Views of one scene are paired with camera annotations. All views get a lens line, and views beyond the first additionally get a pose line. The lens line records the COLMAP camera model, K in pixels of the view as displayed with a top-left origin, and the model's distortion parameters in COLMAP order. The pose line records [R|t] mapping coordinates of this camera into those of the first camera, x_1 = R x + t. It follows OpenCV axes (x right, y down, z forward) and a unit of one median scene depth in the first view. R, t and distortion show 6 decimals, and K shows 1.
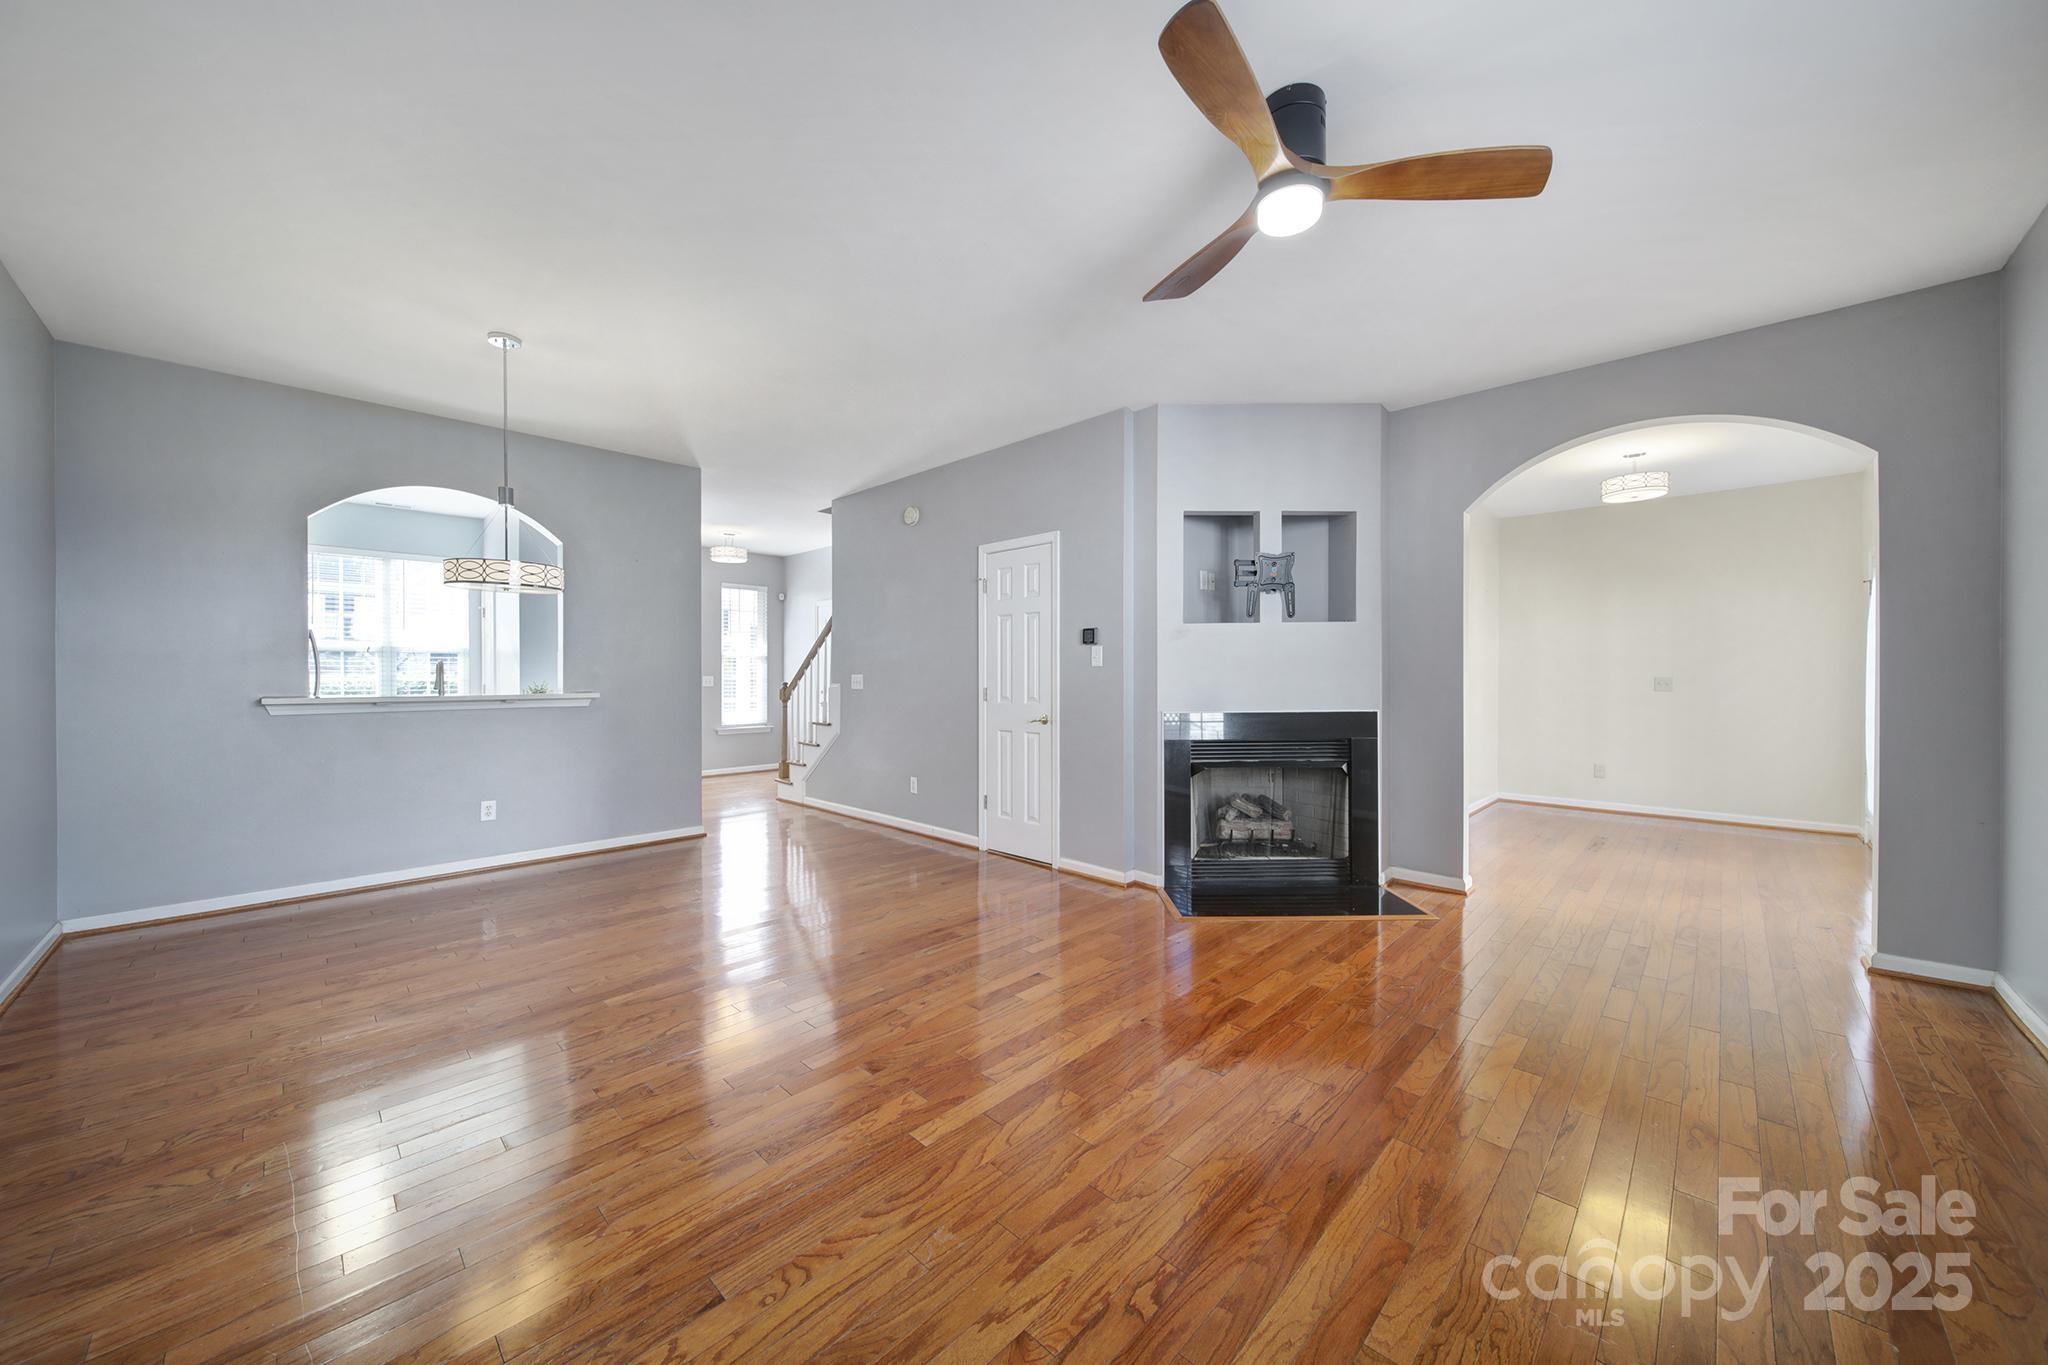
lens RADIAL K [[718.6, 0, 1030.4], [0, 718.6, 669.0], [0, 0, 1]] dist [-0.001222, -0.000349]
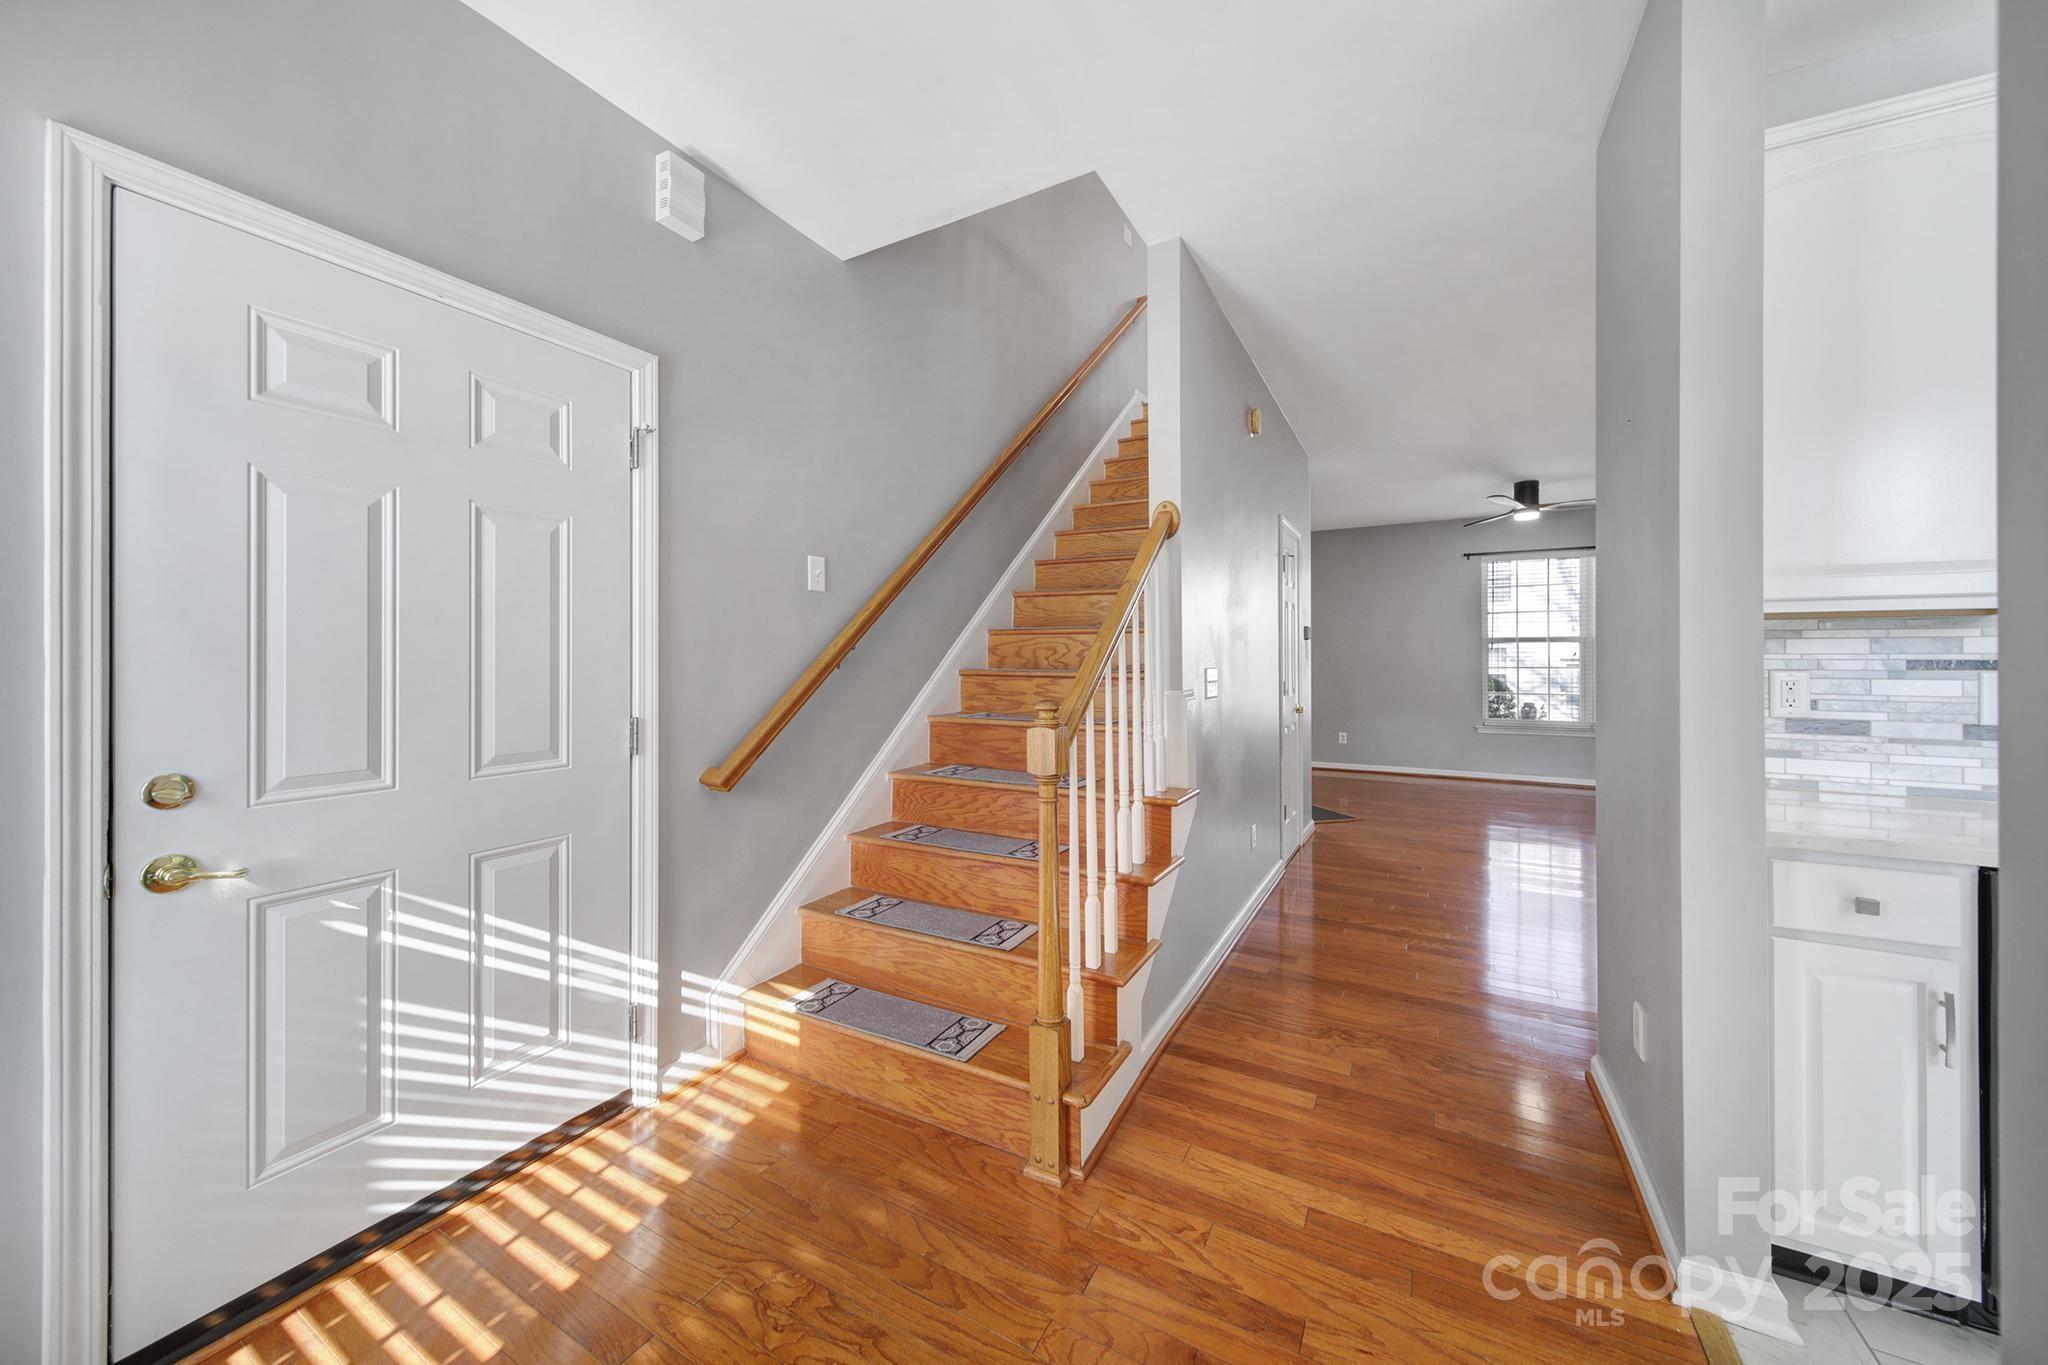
lens RADIAL K [[729.6, 0, 1020.8], [0, 729.6, 659.0], [0, 0, 1]] dist [-0.000404, -0.000216]
pose [[-0.253900, -0.000885, 0.967230, -1.760451], [-0.013626, 0.999904, -0.002662, 0.012314], [-0.967134, -0.013856, -0.253888, 3.246964]]
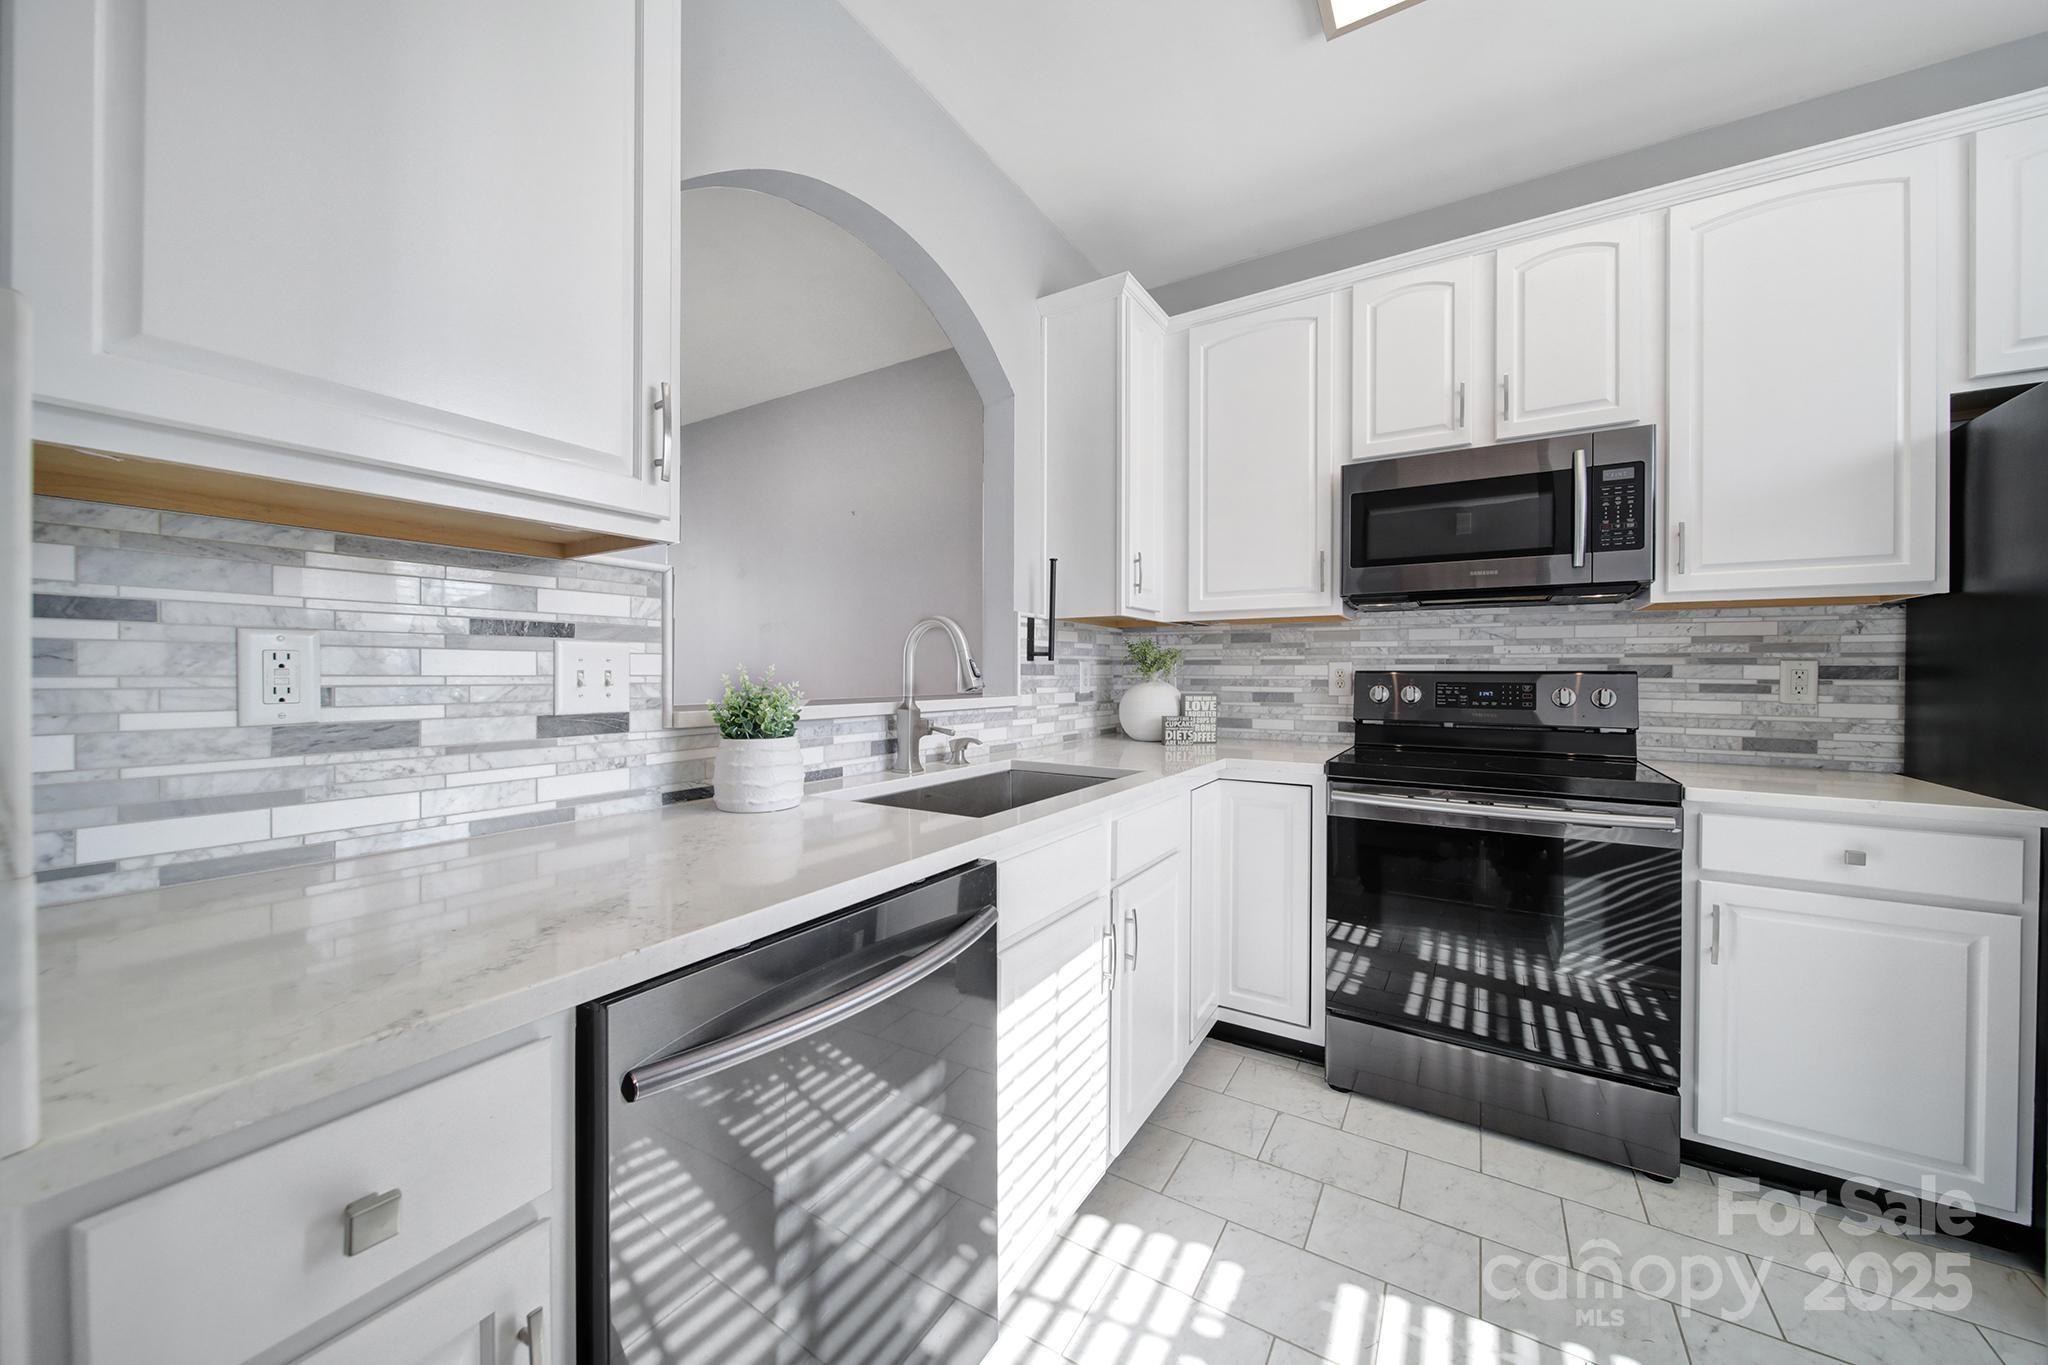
lens RADIAL K [[720.7, 0, 1026.4], [0, 720.7, 672.8], [0, 0, 1]] dist [-0.000784, -0.002068]
pose [[-0.976850, -0.004131, -0.213885, -1.516038], [-0.002158, 0.999953, -0.009457, 0.037282], [0.213914, -0.008777, -0.976813, 2.701544]]
